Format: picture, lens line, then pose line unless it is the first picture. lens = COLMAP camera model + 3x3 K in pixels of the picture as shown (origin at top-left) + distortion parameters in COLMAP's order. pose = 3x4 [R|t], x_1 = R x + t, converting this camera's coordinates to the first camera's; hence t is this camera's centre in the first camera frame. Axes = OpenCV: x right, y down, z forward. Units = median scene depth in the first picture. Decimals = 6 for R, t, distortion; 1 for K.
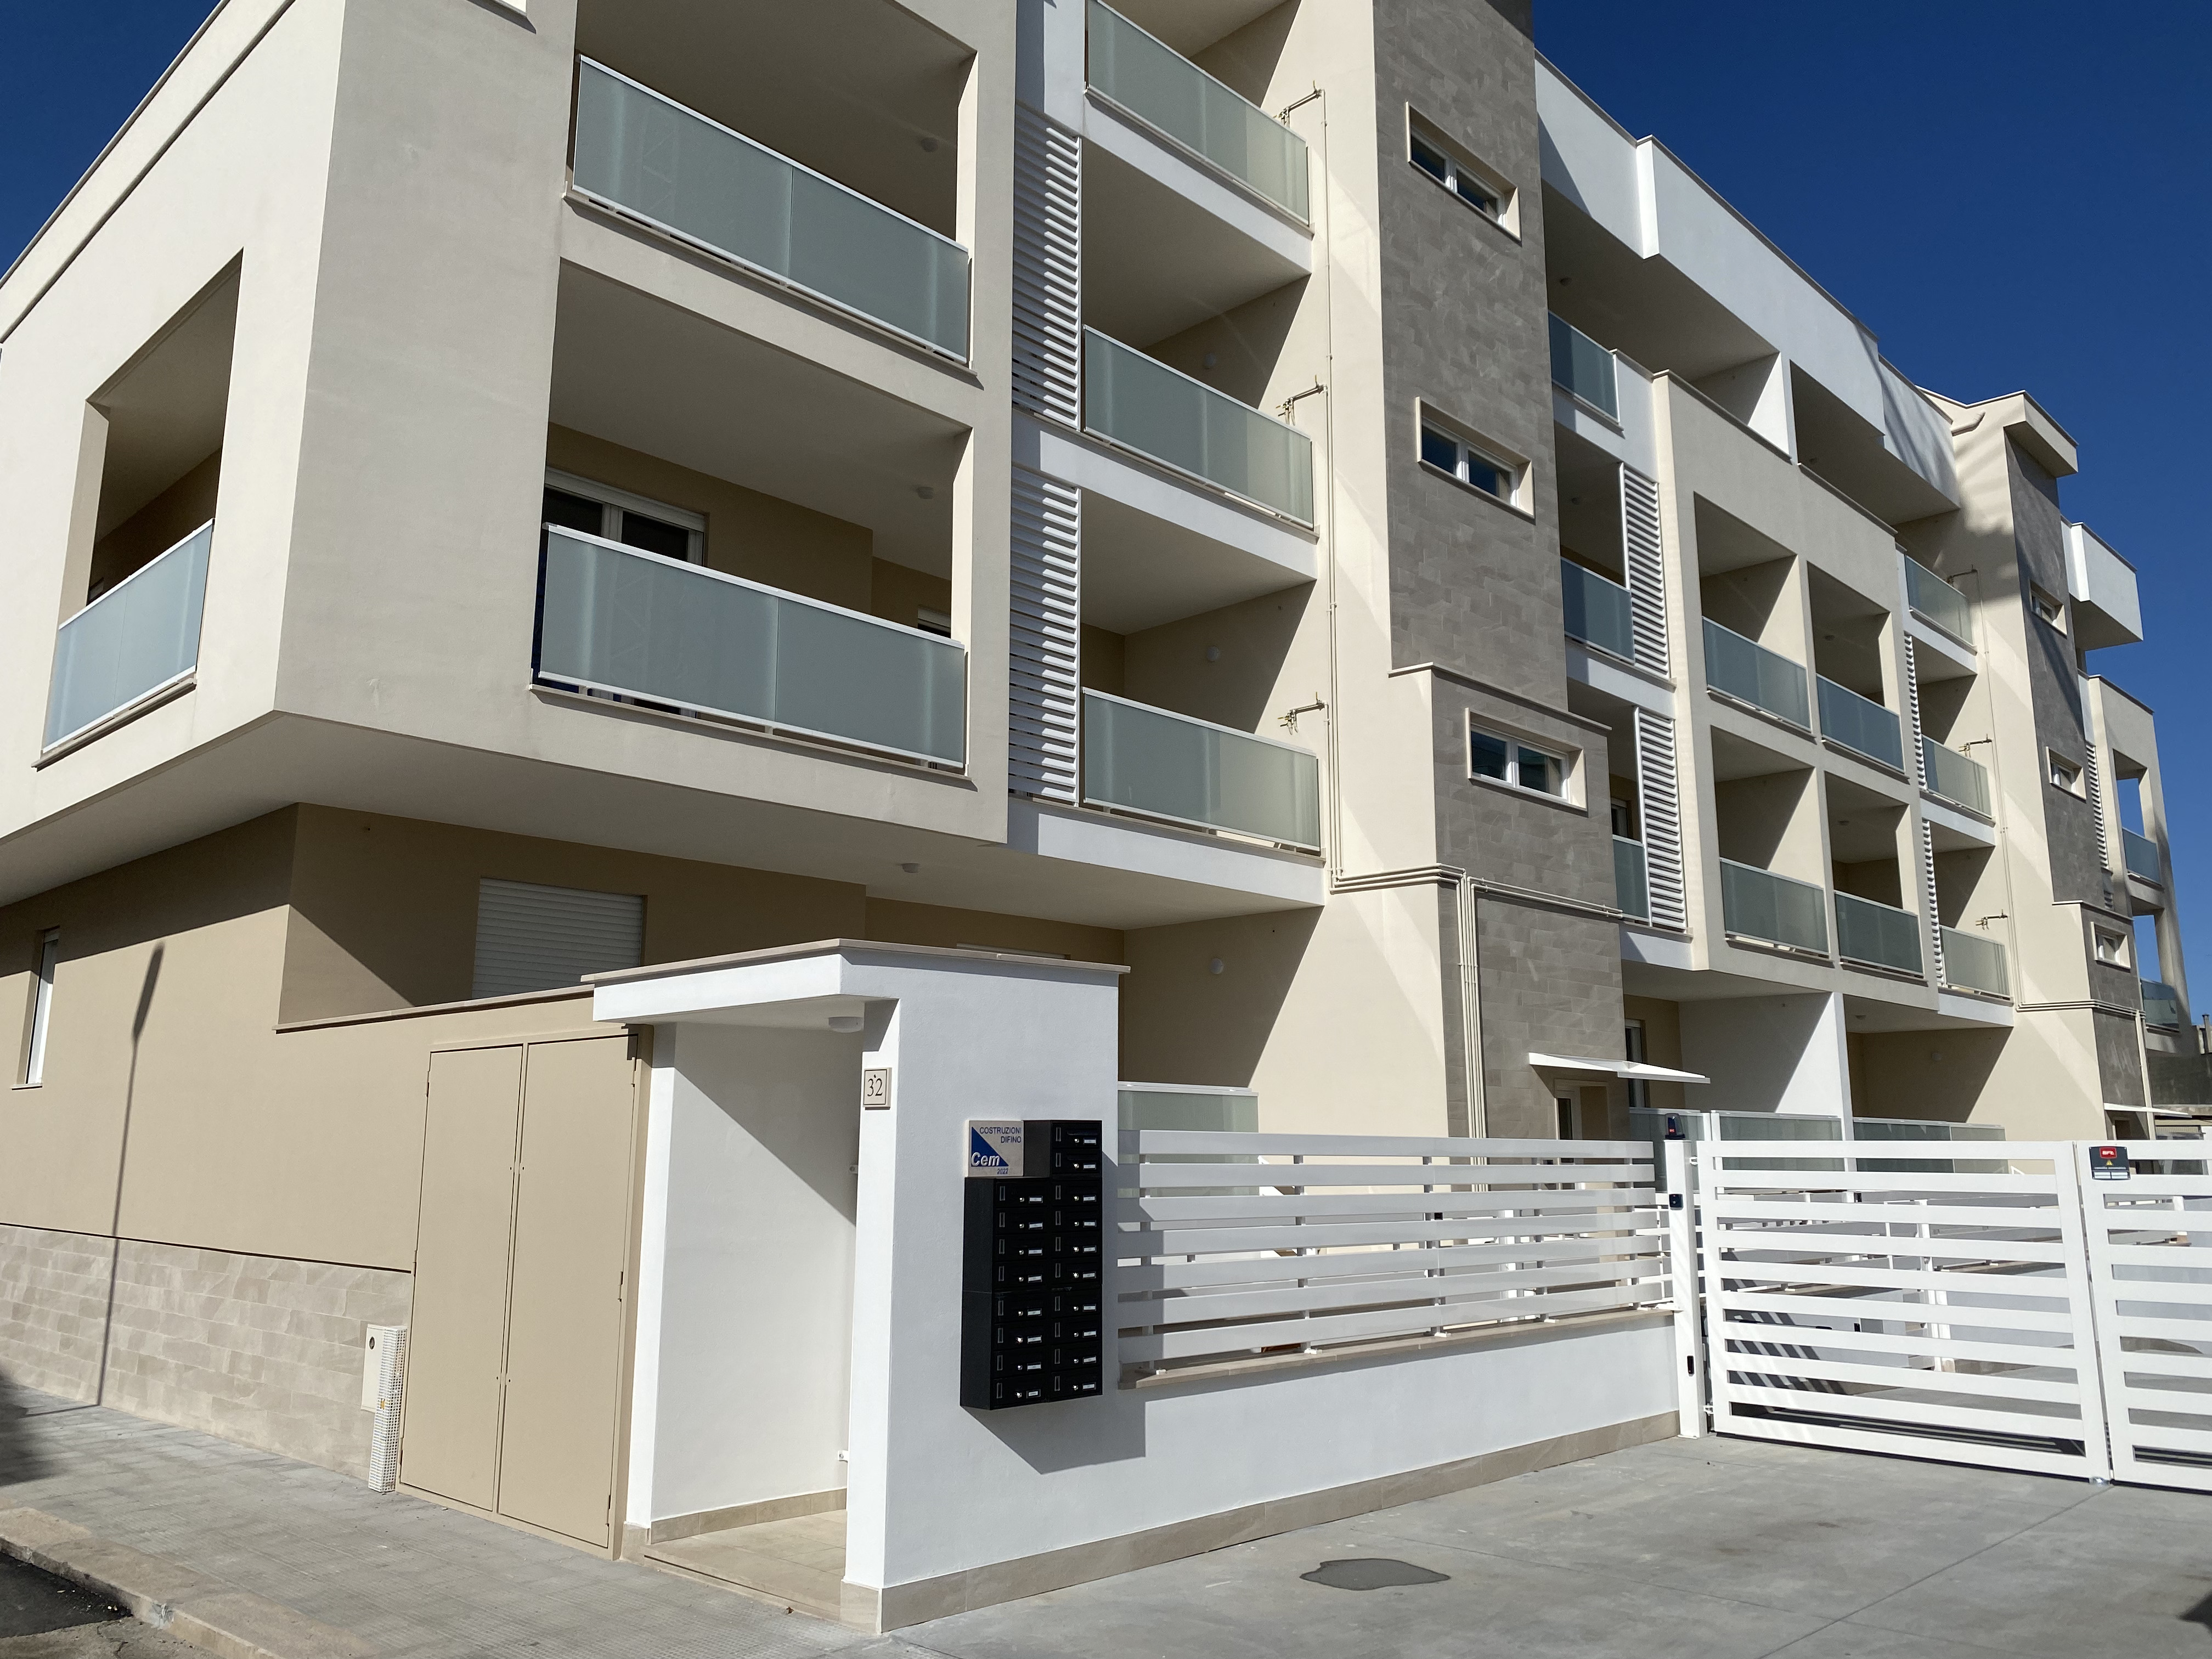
lens RADIAL K [[1682.9, 0, 1098.6], [0, 1682.9, 828.1], [0, 0, 1]] dist [0.031984, -0.036614]
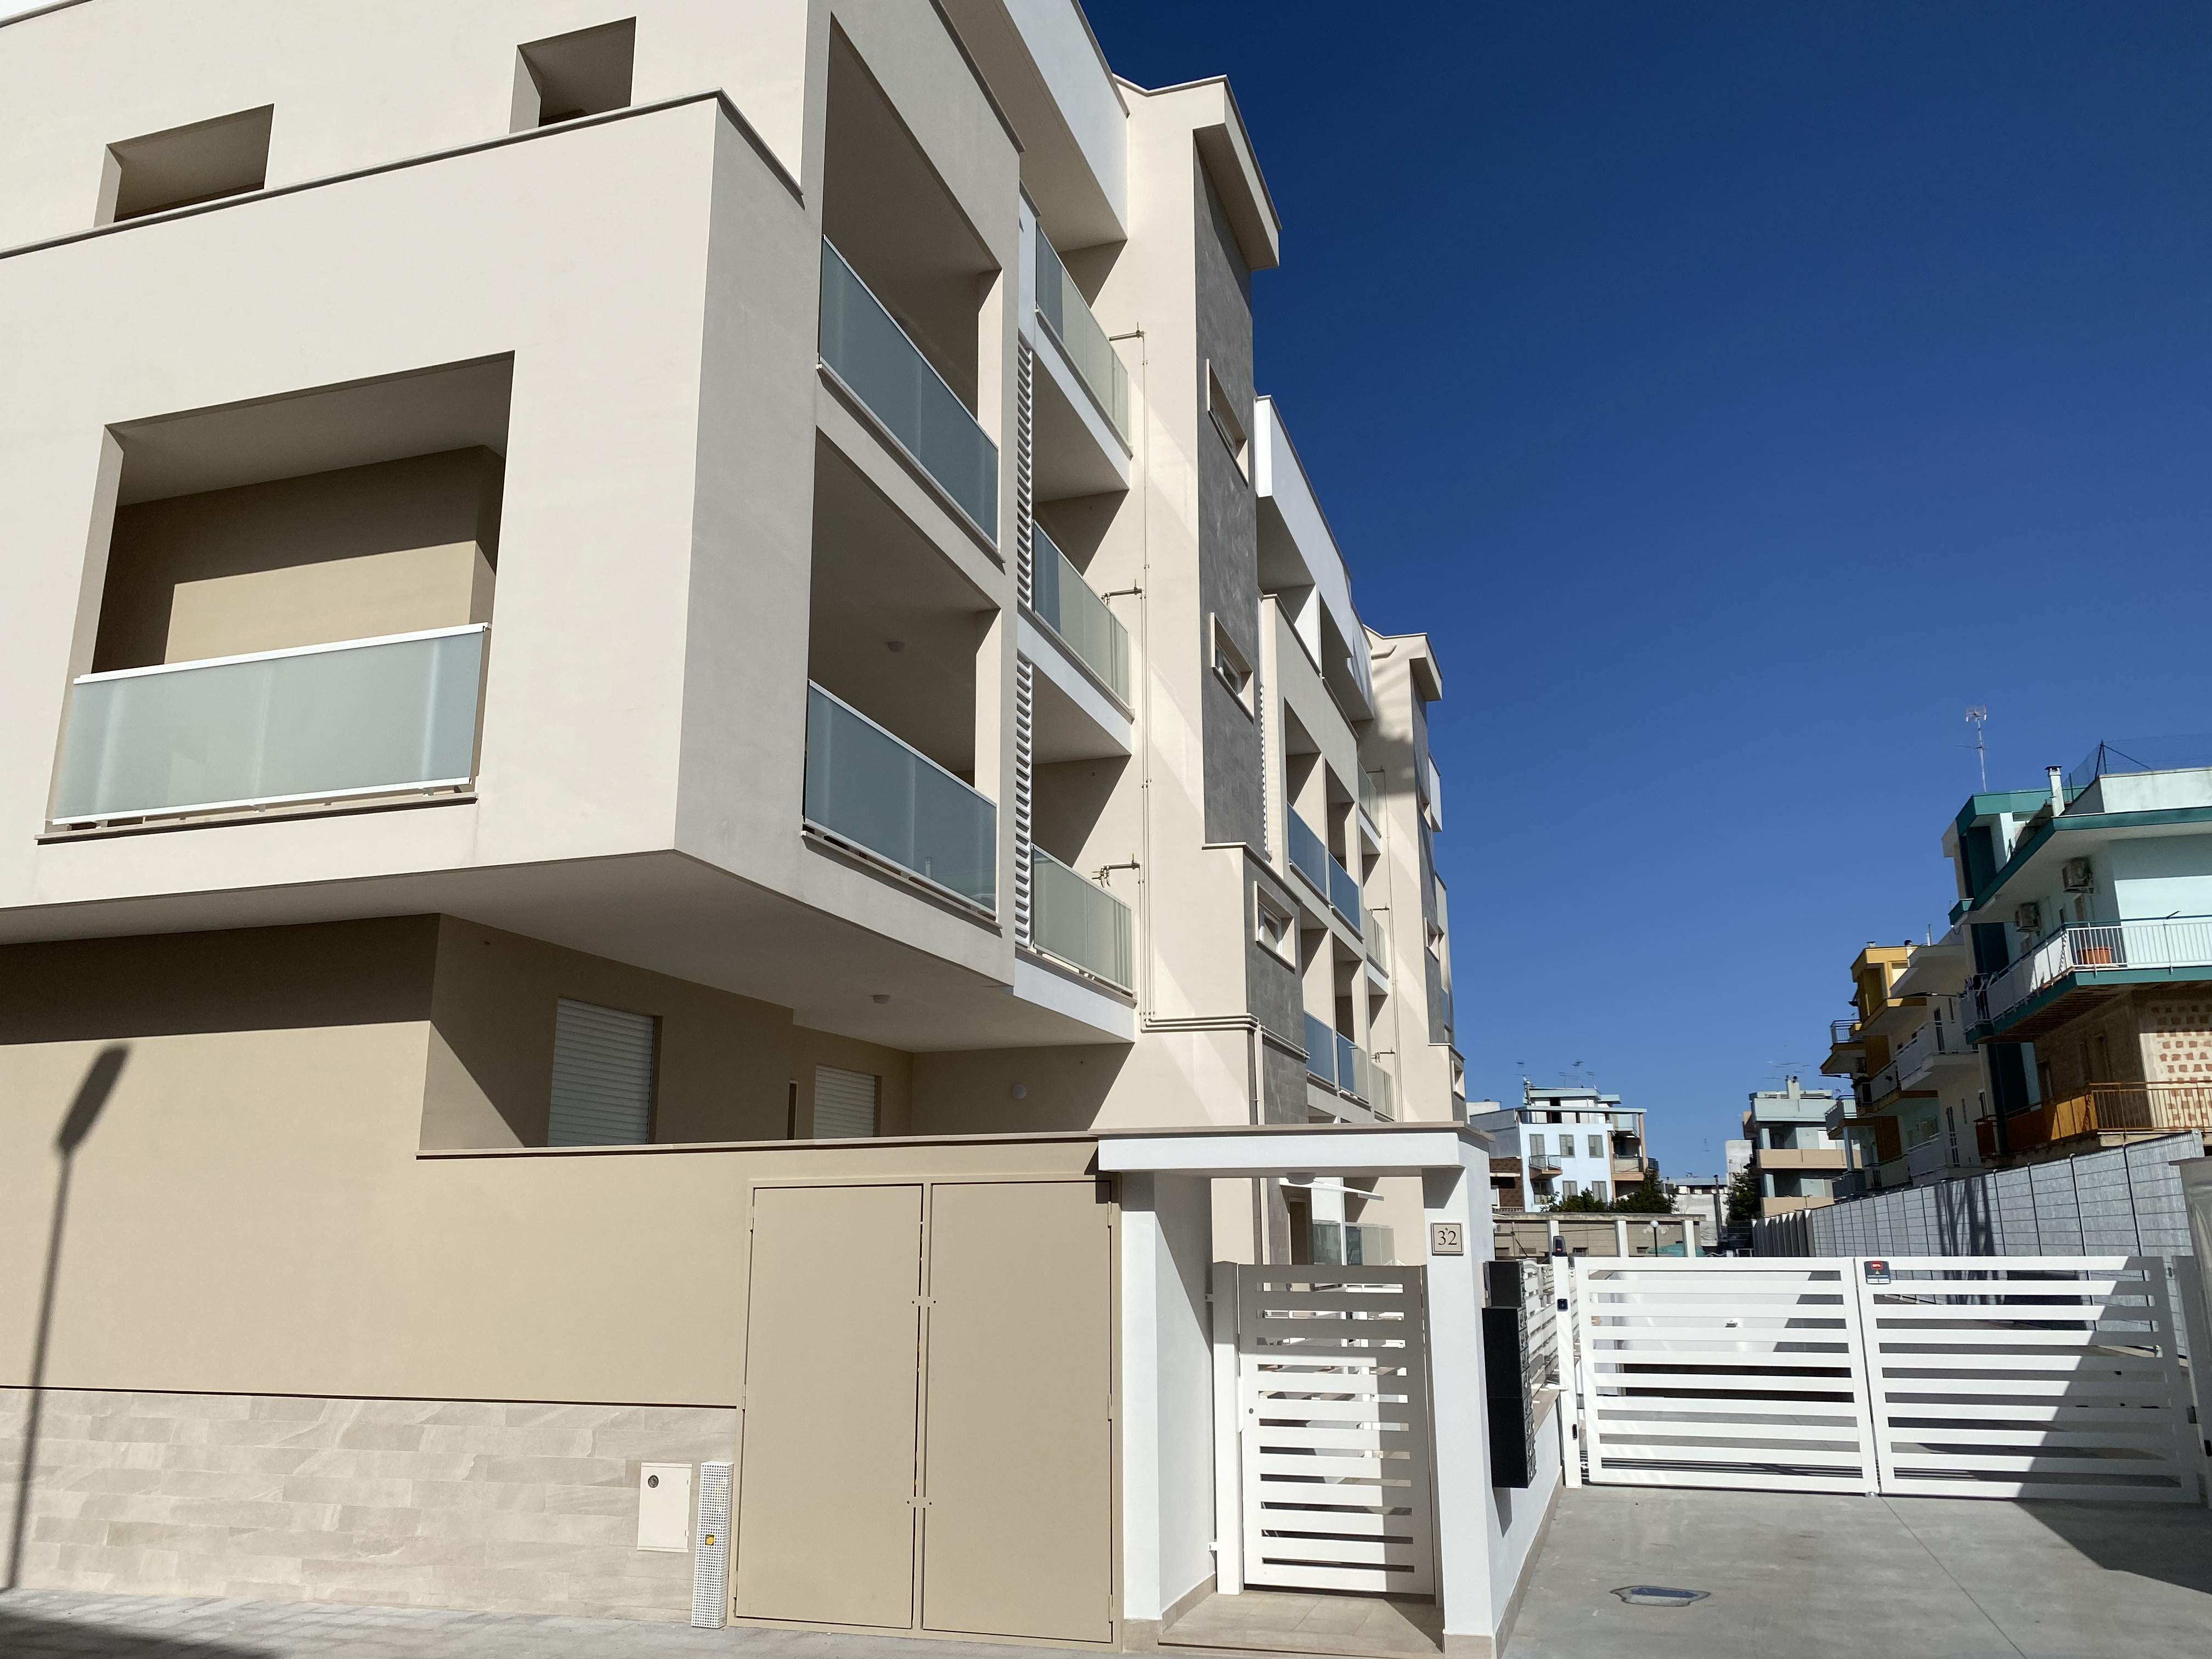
lens RADIAL K [[1682.9, 0, 1098.6], [0, 1682.9, 828.1], [0, 0, 1]] dist [0.031984, -0.036614]
pose [[0.892011, 0.100227, 0.440762, -0.395582], [-0.078174, 0.994620, -0.067963, -0.019169], [-0.445203, 0.026168, 0.895047, -0.013515]]
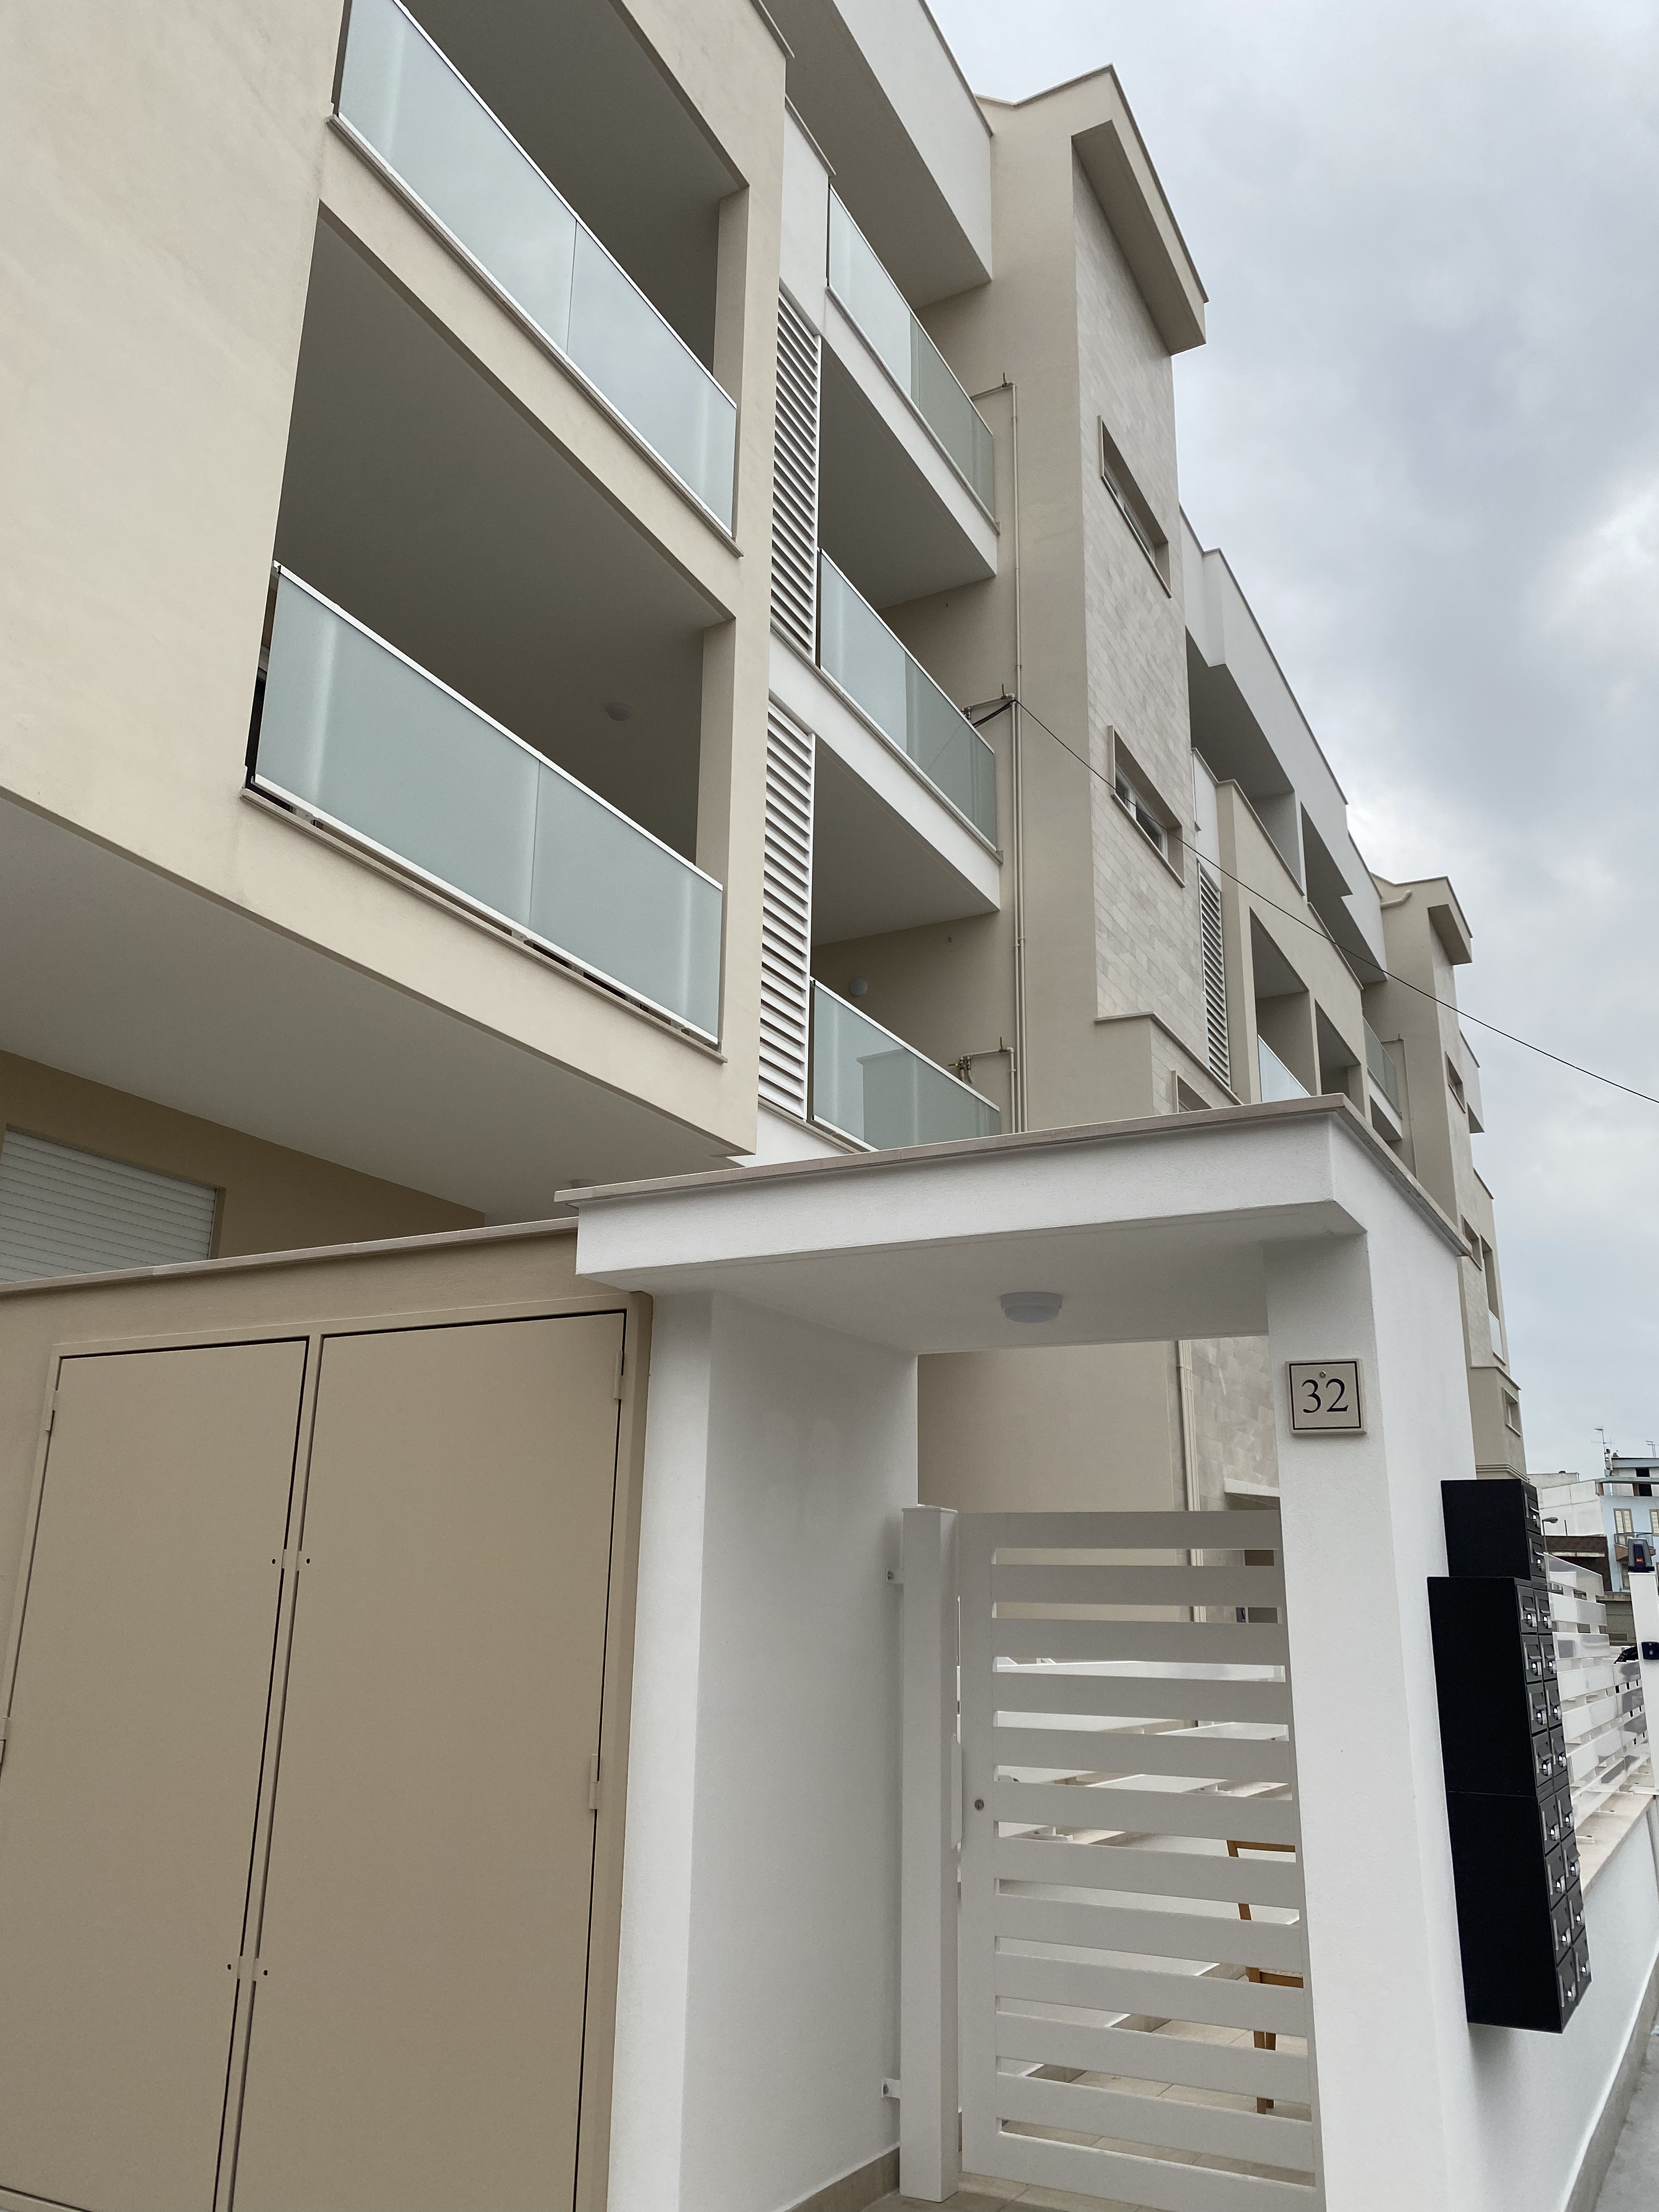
lens RADIAL K [[1679.5, 0, 827.7], [0, 1679.5, 1103.9], [0, 0, 1]] dist [0.011554, -0.004946]
pose [[0.958462, 0.095211, 0.268858, -0.177765], [-0.066228, 0.991166, -0.114905, 0.055328], [-0.277423, 0.092326, 0.956301, 0.218754]]
